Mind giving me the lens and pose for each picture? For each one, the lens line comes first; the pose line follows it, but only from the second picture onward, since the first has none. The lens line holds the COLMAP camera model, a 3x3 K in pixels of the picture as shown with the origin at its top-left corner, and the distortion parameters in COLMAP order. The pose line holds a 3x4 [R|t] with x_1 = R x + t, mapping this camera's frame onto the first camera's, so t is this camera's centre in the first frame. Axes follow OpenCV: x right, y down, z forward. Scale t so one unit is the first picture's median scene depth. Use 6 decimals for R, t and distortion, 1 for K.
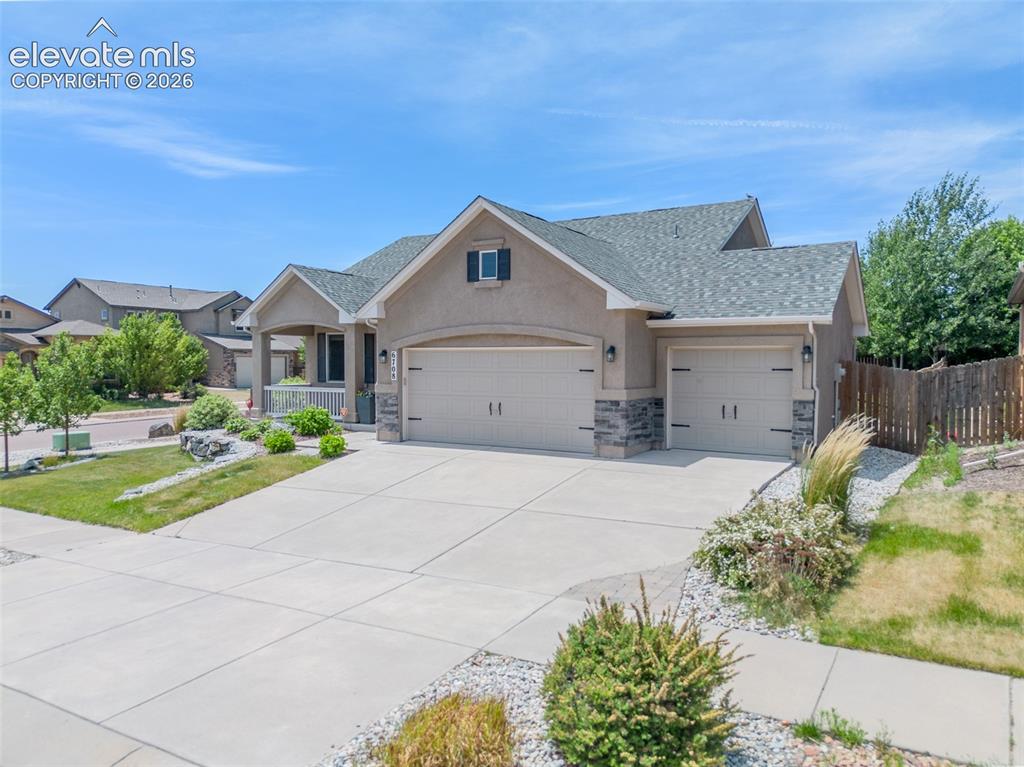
lens RADIAL K [[730.7, 0, 512.0], [0, 730.7, 383.5], [0, 0, 1]] dist [0.078429, -0.070706]
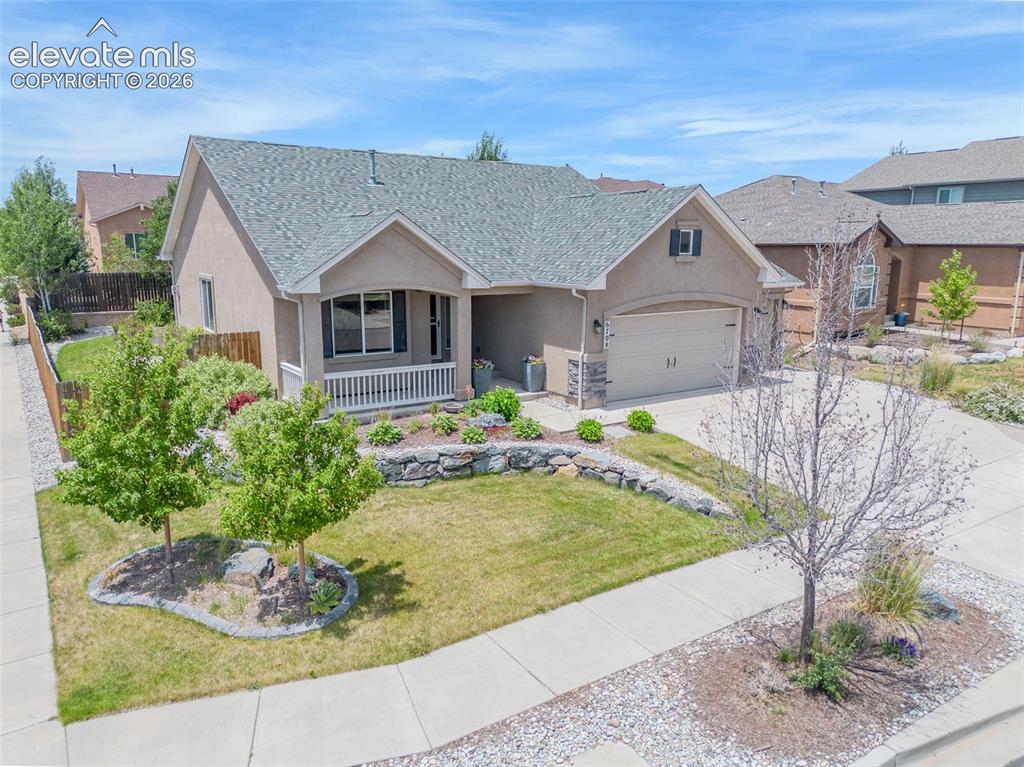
lens RADIAL K [[763.3, 0, 512.0], [0, 763.3, 383.5], [0, 0, 1]] dist [0.090486, -0.082538]
pose [[0.429692, -0.165483, 0.887683, -1.284187], [0.020882, 0.984622, 0.173446, -0.158451], [-0.902734, -0.055992, 0.426539, 0.712270]]
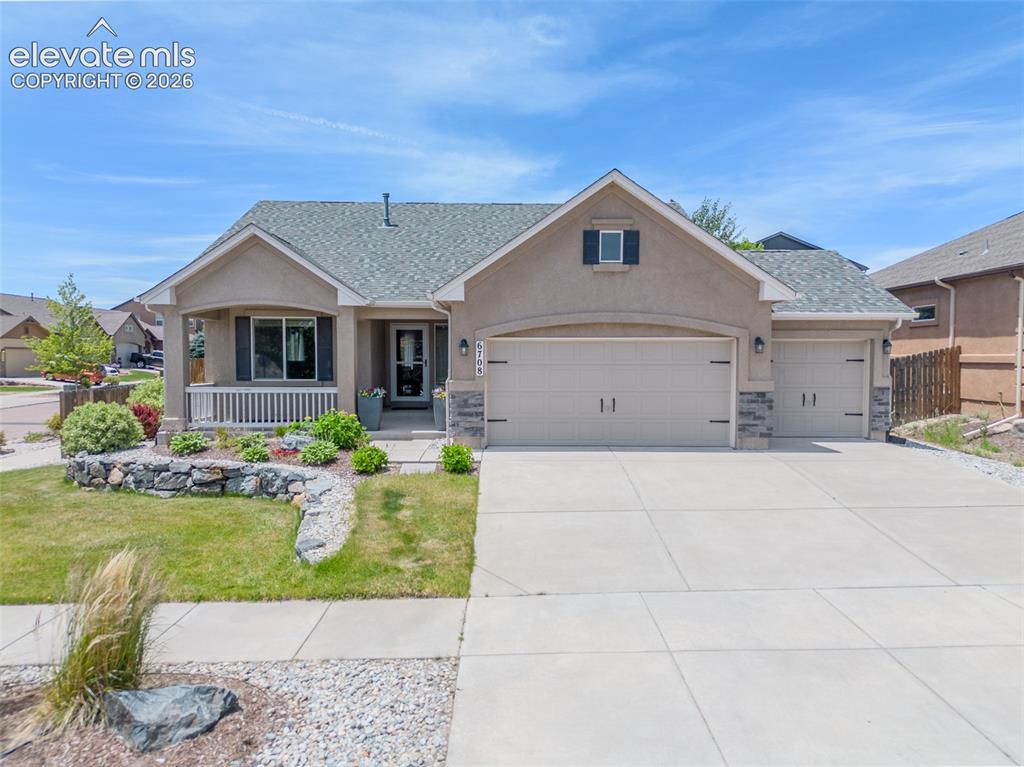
lens RADIAL K [[730.7, 0, 512.0], [0, 730.7, 383.5], [0, 0, 1]] dist [0.078429, -0.070706]
pose [[0.855663, -0.021691, 0.517079, -0.610434], [0.016448, 0.999756, 0.014720, -0.007894], [-0.517272, -0.004091, 0.855811, 0.285134]]
